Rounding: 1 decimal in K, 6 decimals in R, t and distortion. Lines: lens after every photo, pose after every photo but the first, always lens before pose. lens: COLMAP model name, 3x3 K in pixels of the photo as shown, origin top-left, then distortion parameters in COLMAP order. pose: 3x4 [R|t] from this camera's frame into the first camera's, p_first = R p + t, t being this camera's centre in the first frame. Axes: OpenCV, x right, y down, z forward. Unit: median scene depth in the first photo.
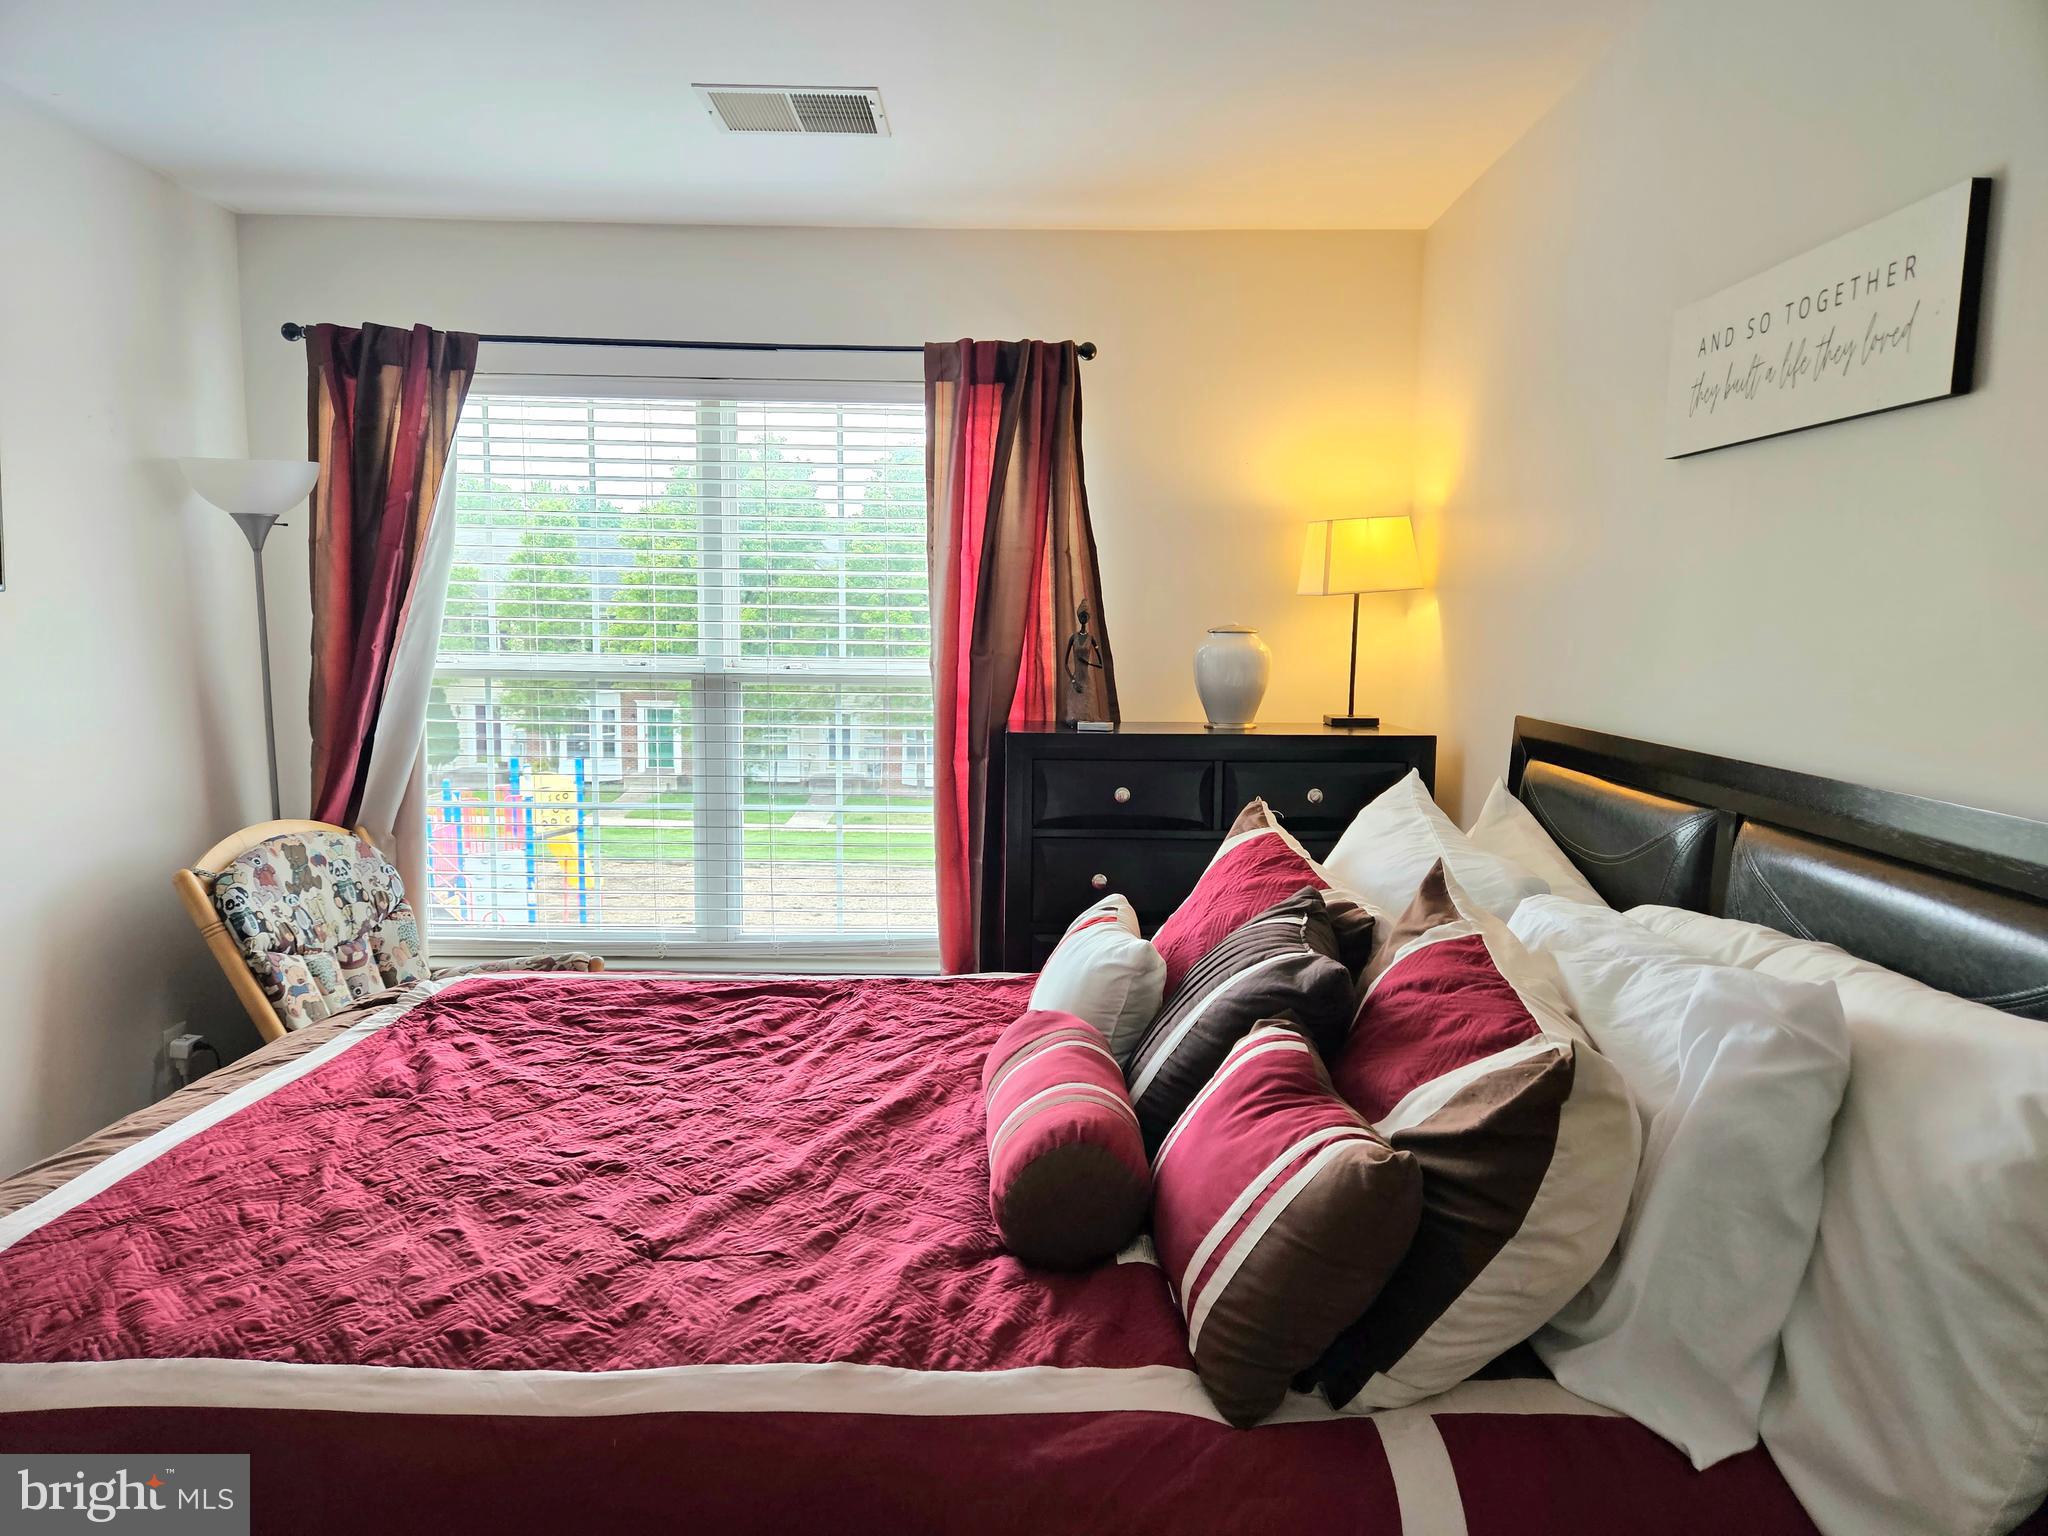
lens RADIAL K [[1370.9, 0, 1023.2], [0, 1370.9, 763.7], [0, 0, 1]] dist [0.063770, -0.054912]
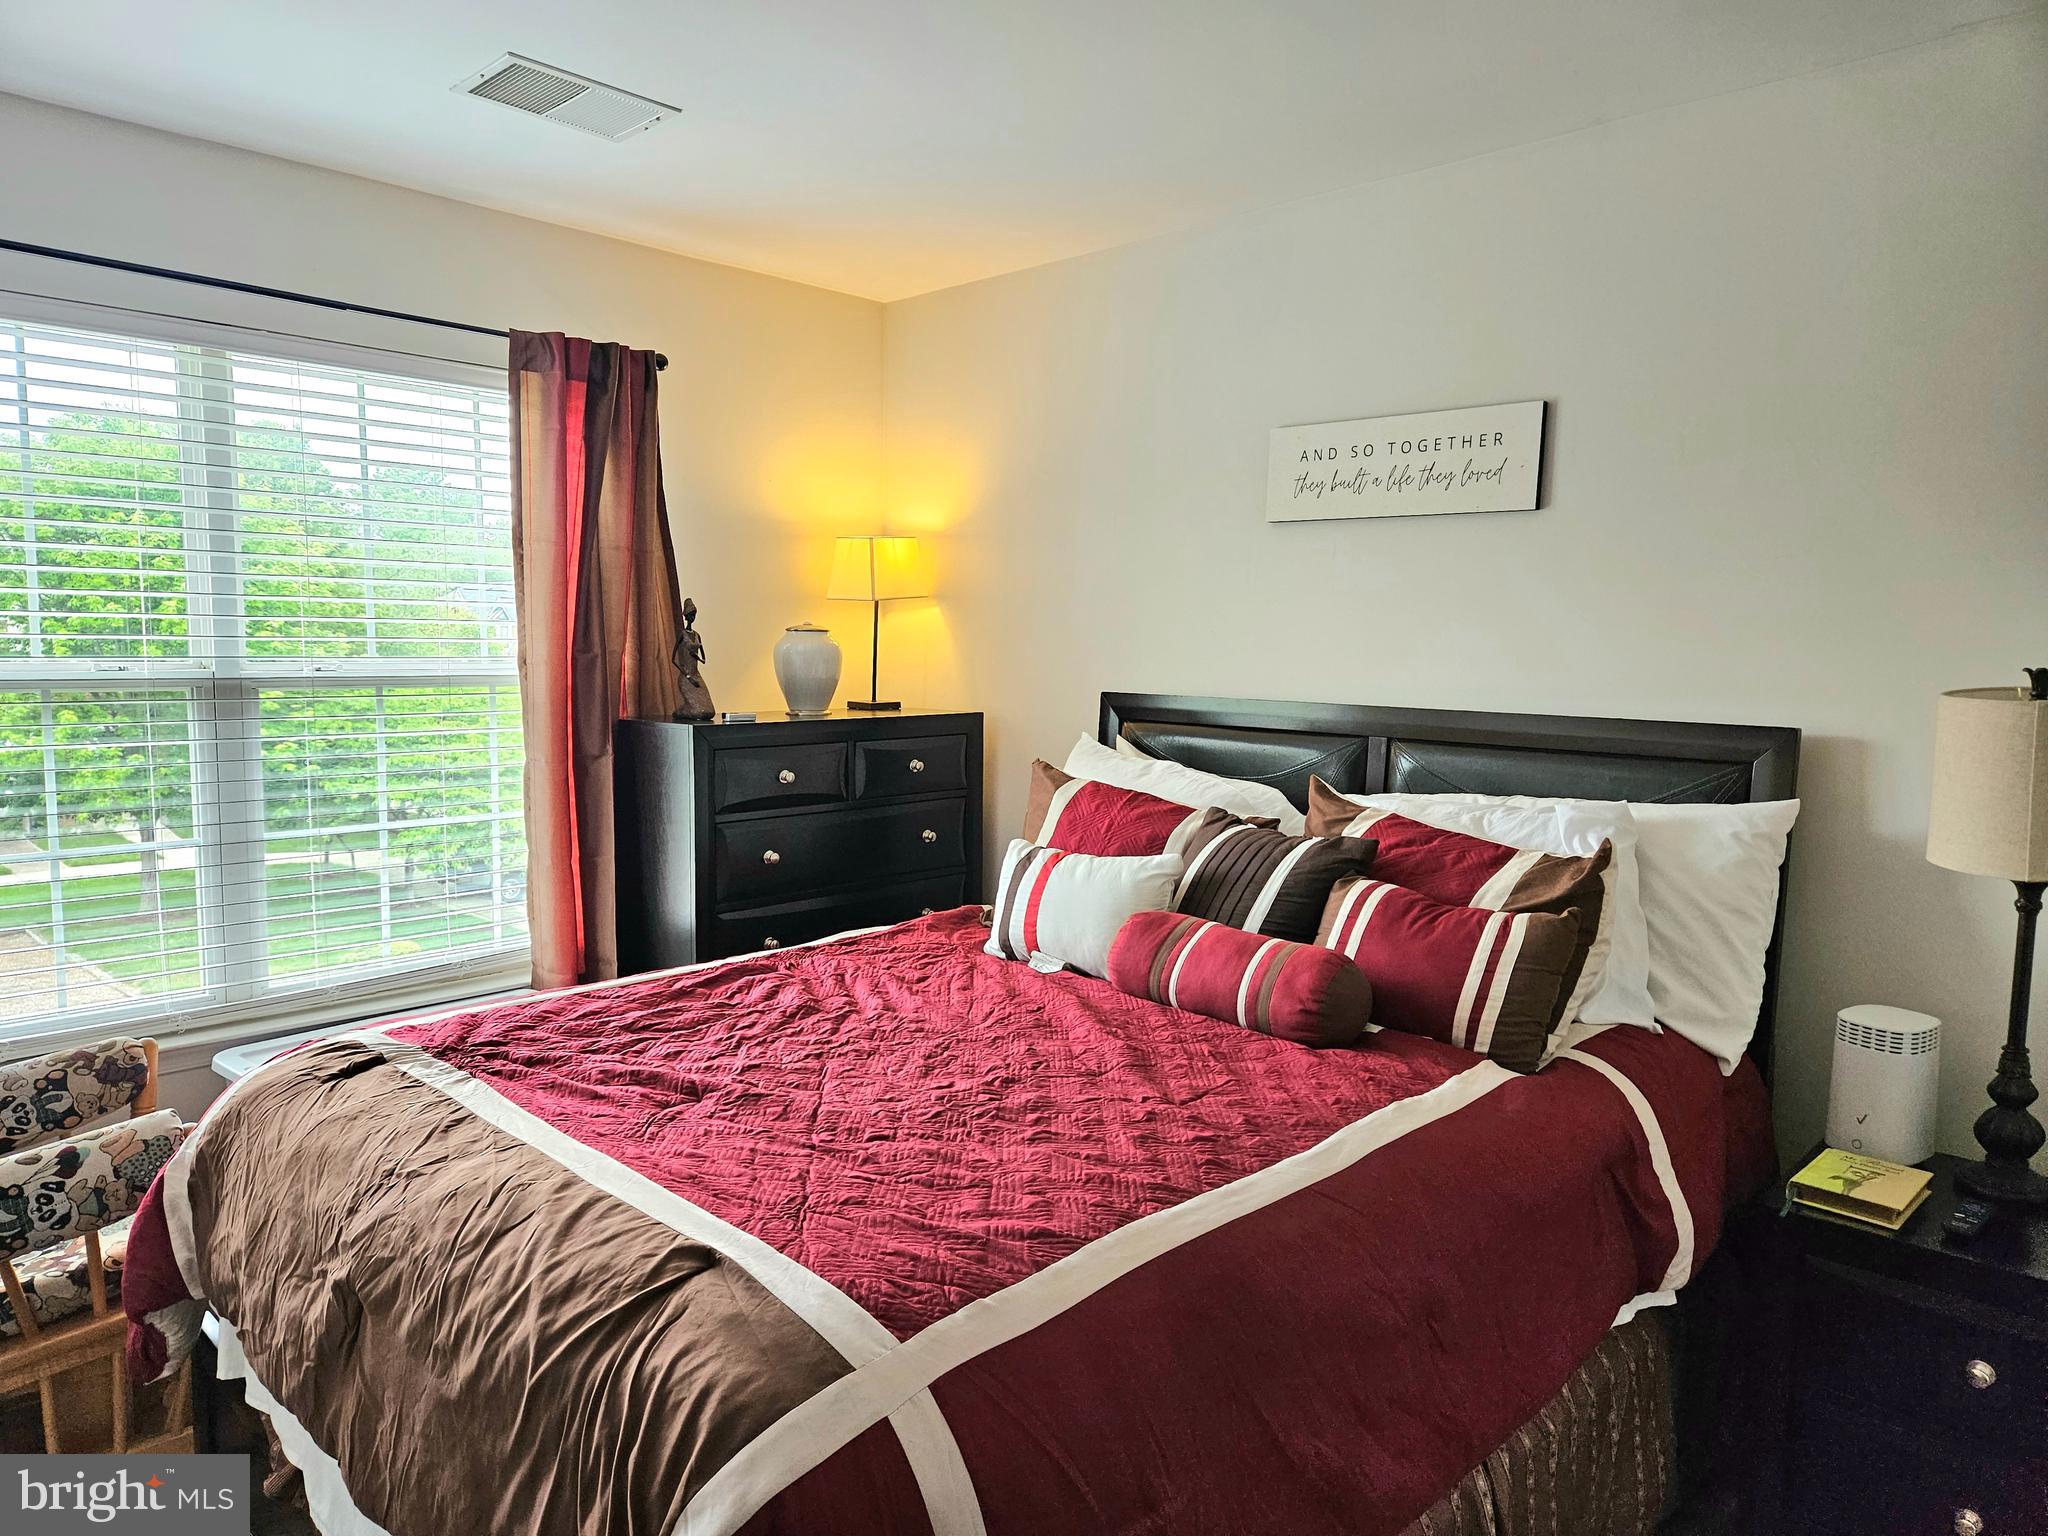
lens RADIAL K [[1370.9, 0, 1029.5], [0, 1370.9, 766.2], [0, 0, 1]] dist [0.063770, -0.054912]
pose [[0.689419, -0.070524, 0.720922, -0.560793], [0.068148, 0.997150, 0.032375, -0.007920], [-0.721150, 0.026810, 0.692260, 0.079615]]
